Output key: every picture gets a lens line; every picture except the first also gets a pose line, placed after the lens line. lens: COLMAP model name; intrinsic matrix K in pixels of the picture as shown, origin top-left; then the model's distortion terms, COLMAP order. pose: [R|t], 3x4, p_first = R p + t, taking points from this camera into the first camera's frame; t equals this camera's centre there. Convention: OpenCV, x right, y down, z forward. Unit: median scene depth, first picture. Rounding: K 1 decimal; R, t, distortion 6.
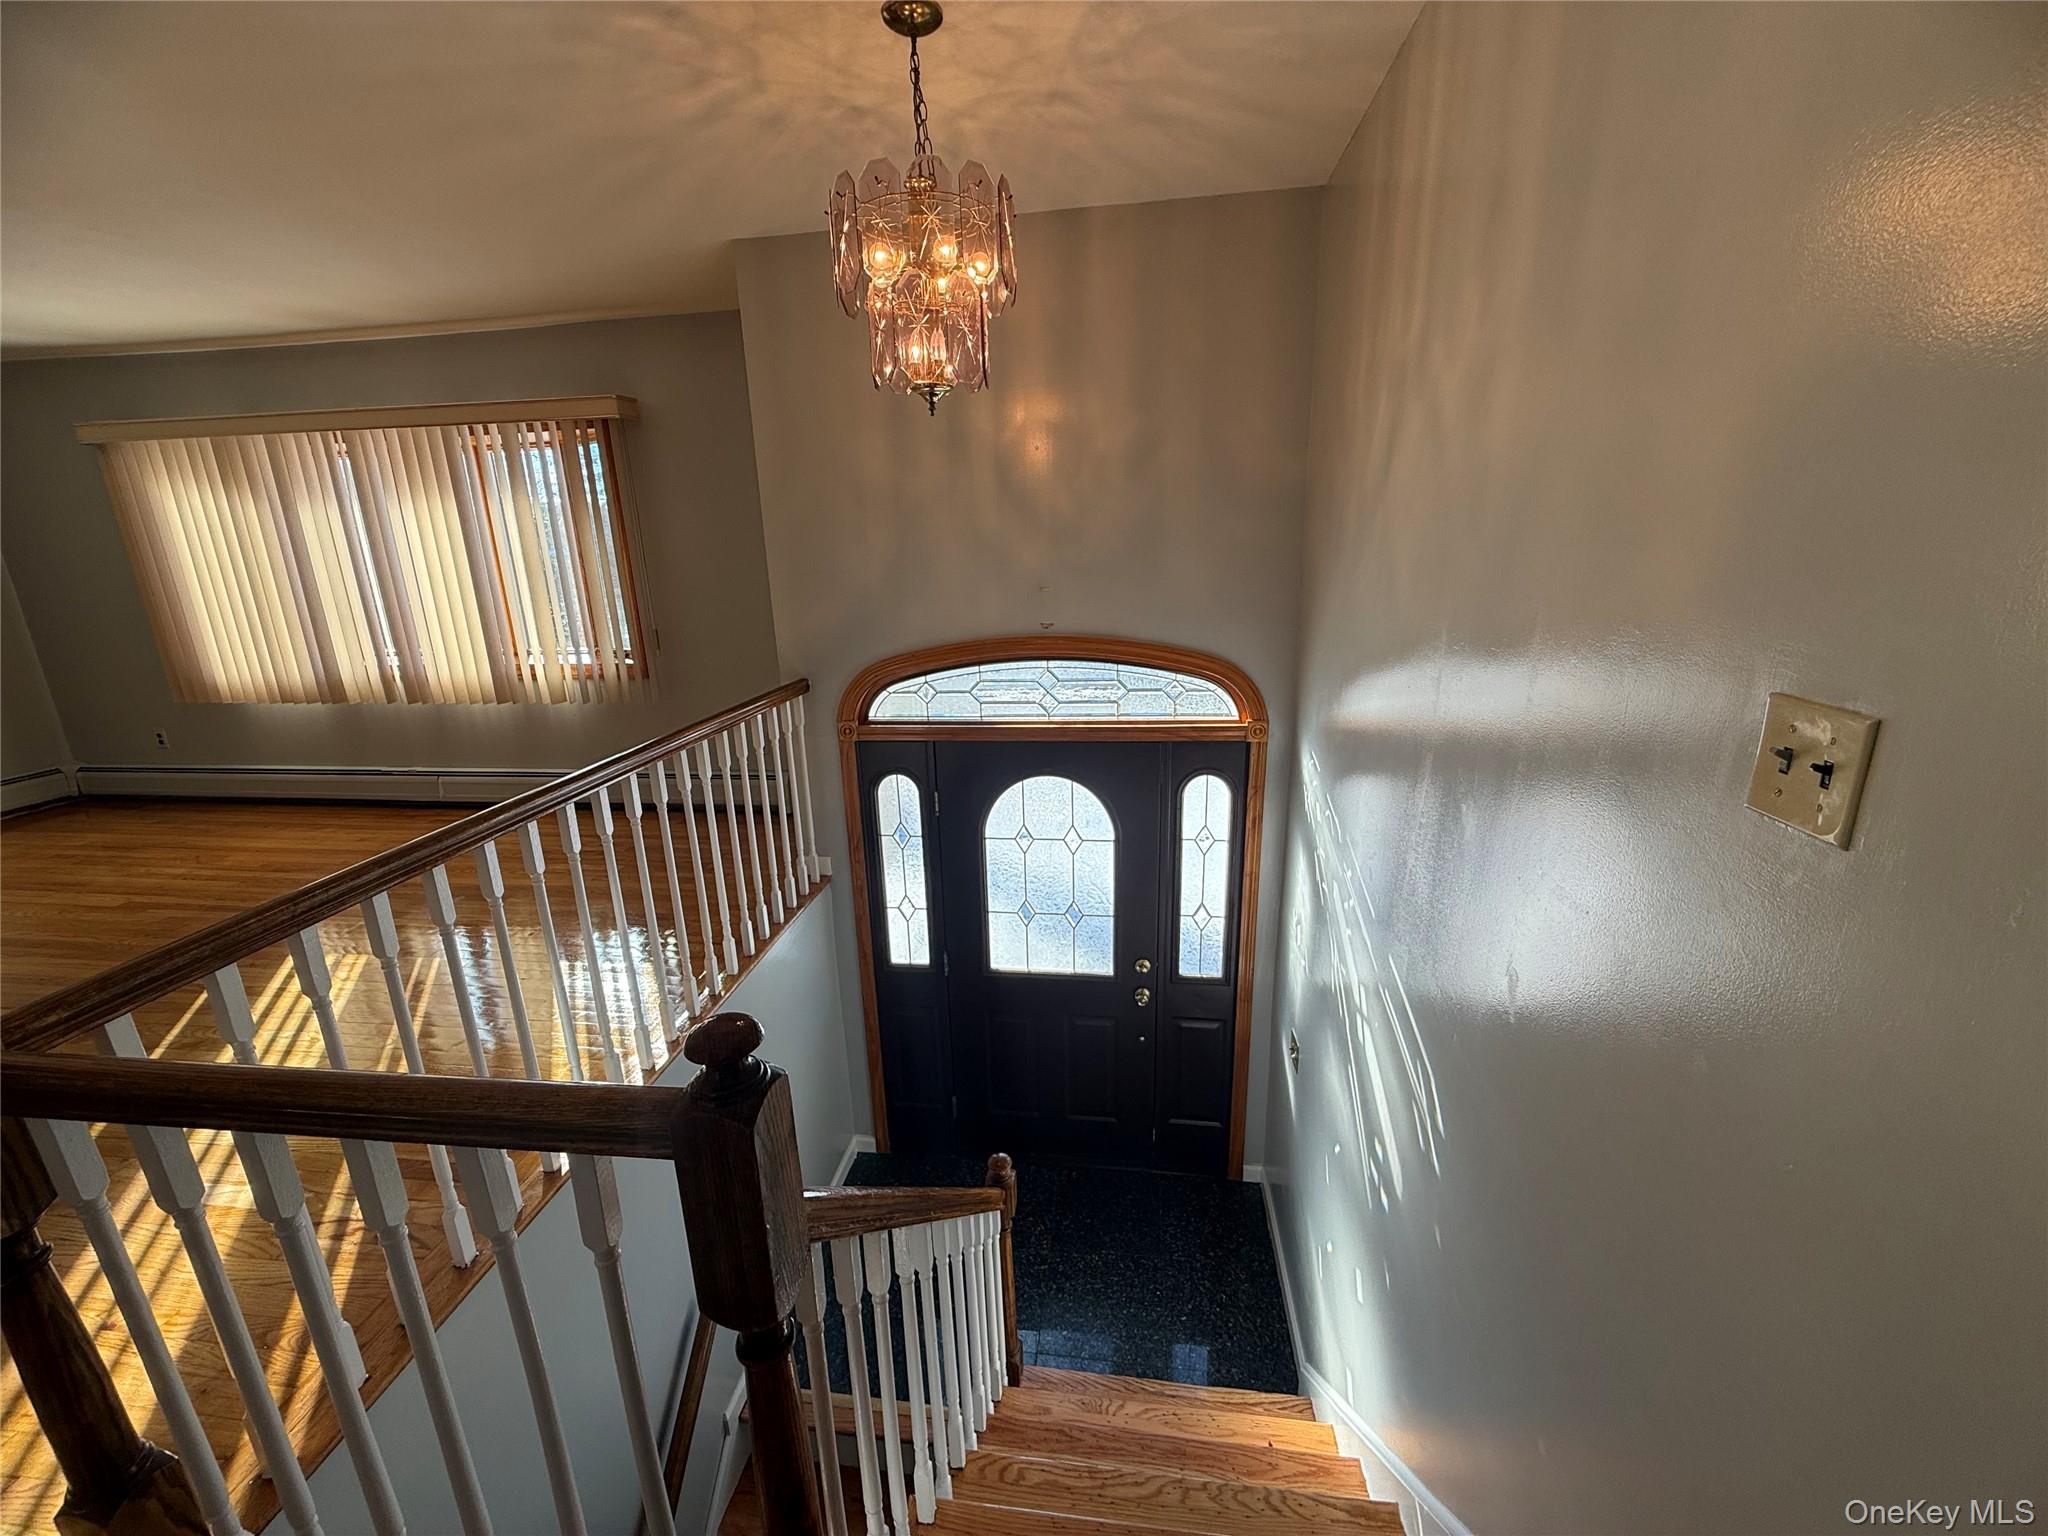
lens RADIAL K [[814.0, 0, 1011.3], [0, 814.0, 760.3], [0, 0, 1]] dist [-0.001543, 0.000290]
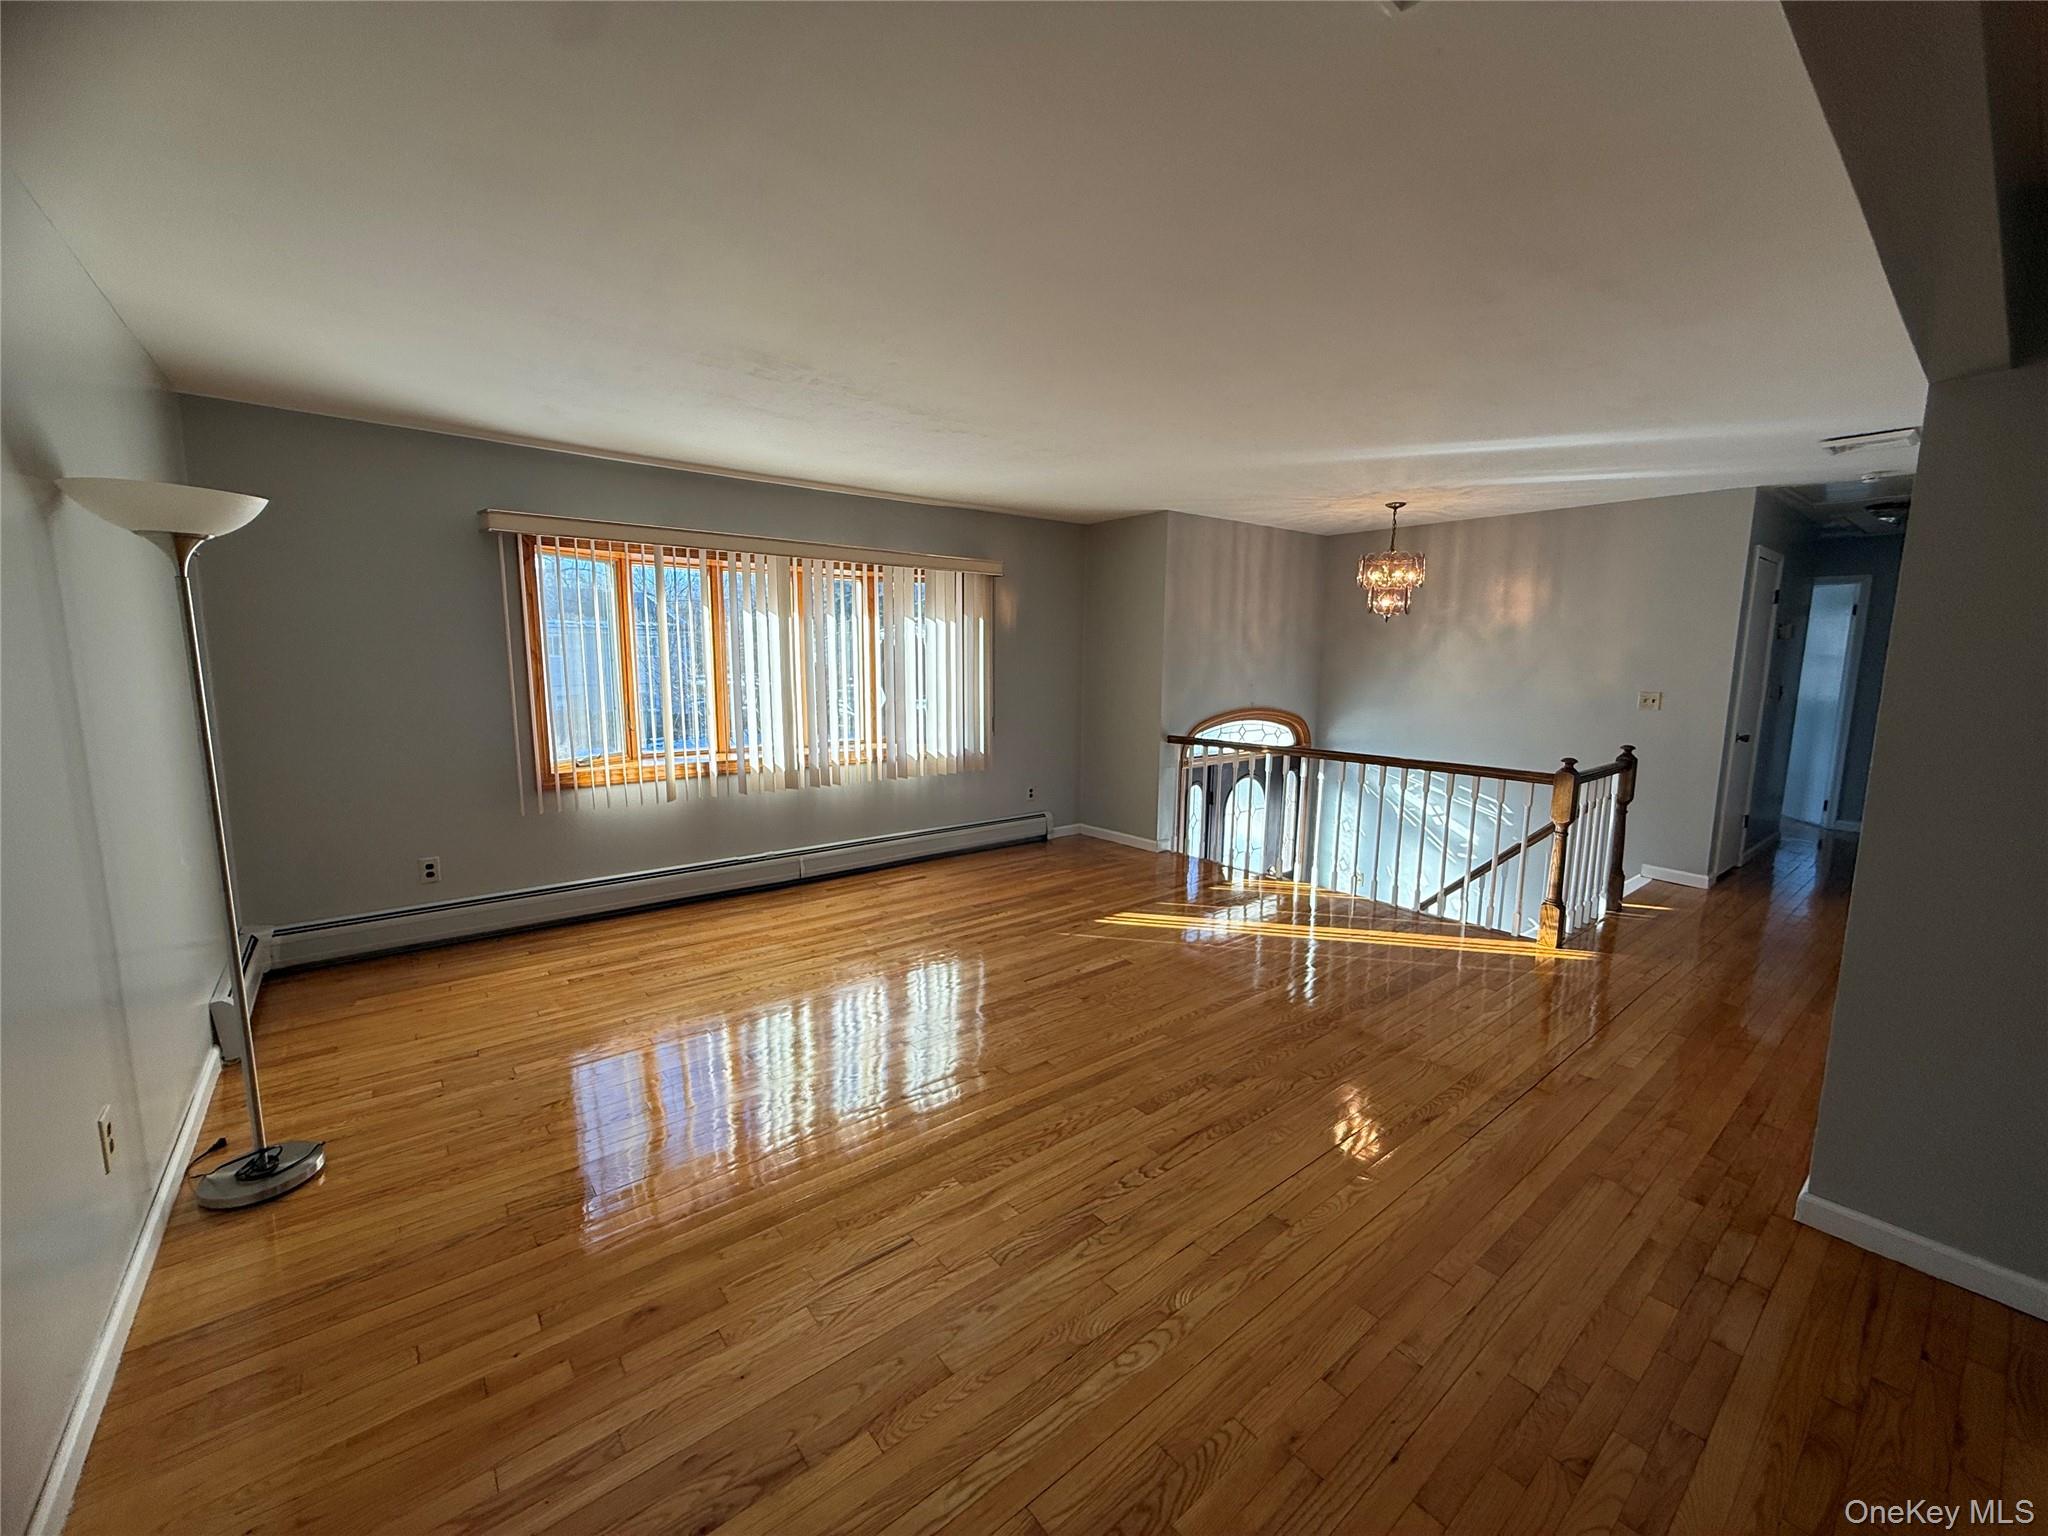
lens RADIAL K [[814.0, 0, 1022.4], [0, 814.0, 765.2], [0, 0, 1]] dist [-0.001543, 0.000290]
pose [[0.686076, -0.065606, 0.724565, -1.865644], [0.165128, 0.983976, -0.067261, 0.034315], [-0.708542, 0.165792, 0.685916, 0.008937]]
